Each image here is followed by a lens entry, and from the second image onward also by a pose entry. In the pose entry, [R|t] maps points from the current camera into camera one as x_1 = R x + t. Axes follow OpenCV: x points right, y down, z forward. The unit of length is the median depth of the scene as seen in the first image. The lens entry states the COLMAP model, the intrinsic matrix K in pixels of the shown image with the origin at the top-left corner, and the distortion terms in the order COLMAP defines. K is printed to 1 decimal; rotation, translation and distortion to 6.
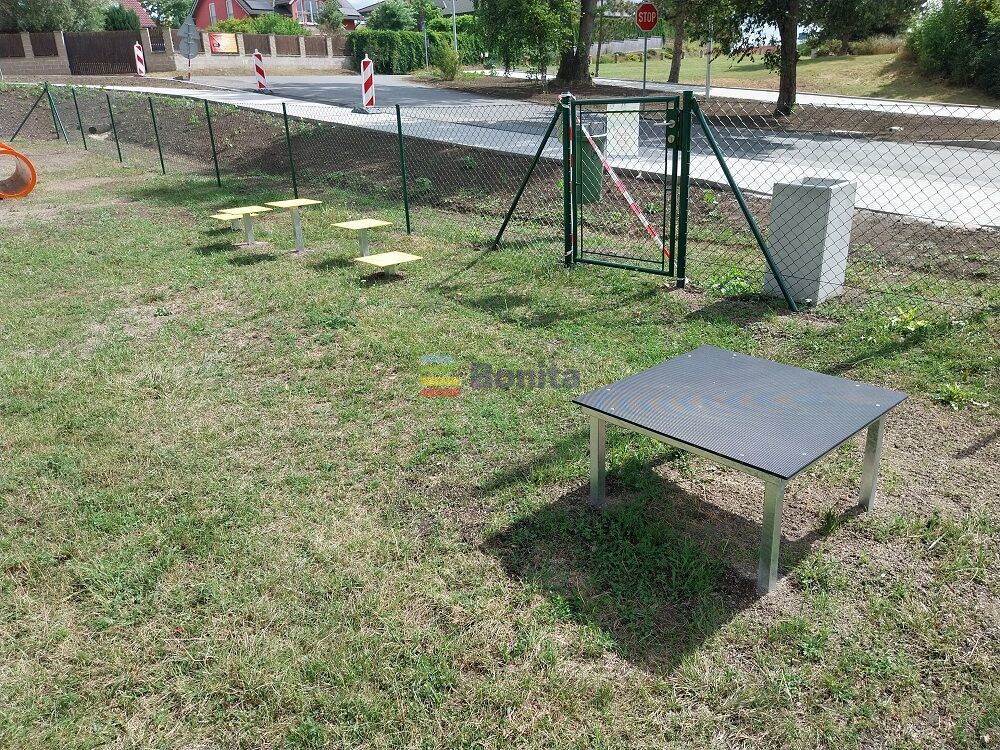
lens RADIAL K [[758.2, 0, 517.1], [0, 758.2, 380.1], [0, 0, 1]] dist [0.041691, -0.086927]
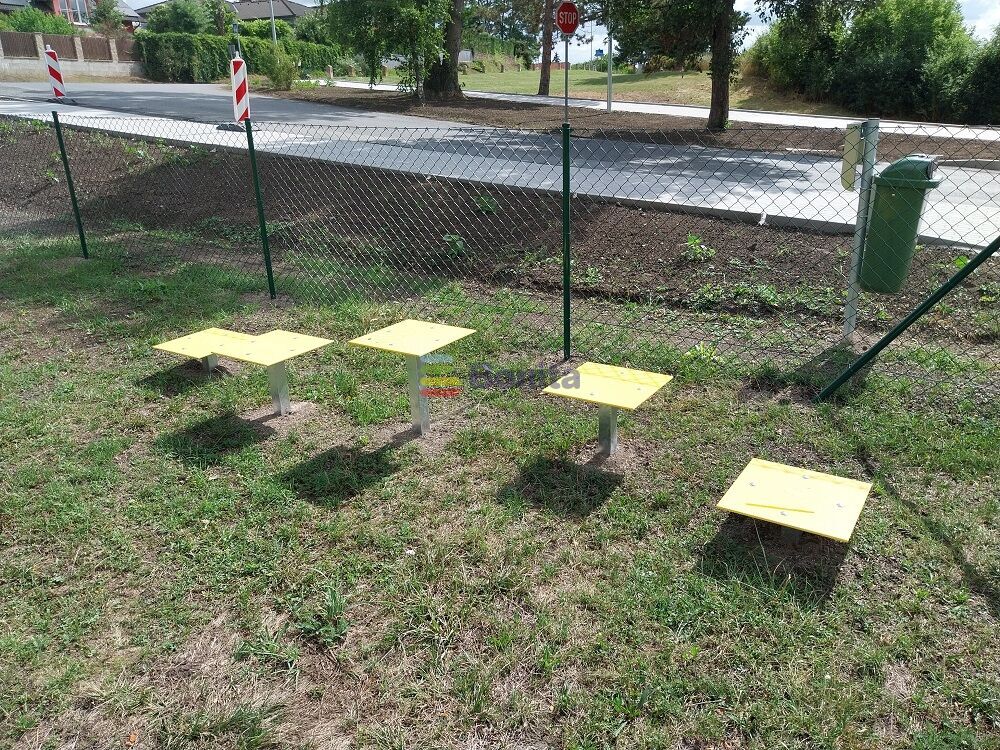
lens RADIAL K [[748.6, 0, 520.9], [0, 748.6, 387.6], [0, 0, 1]] dist [-0.019019, 0.007522]
pose [[0.962298, -0.086930, 0.257733, -0.074551], [0.086911, 0.996150, 0.011487, -0.043433], [-0.257739, 0.011346, 0.966148, 0.116757]]
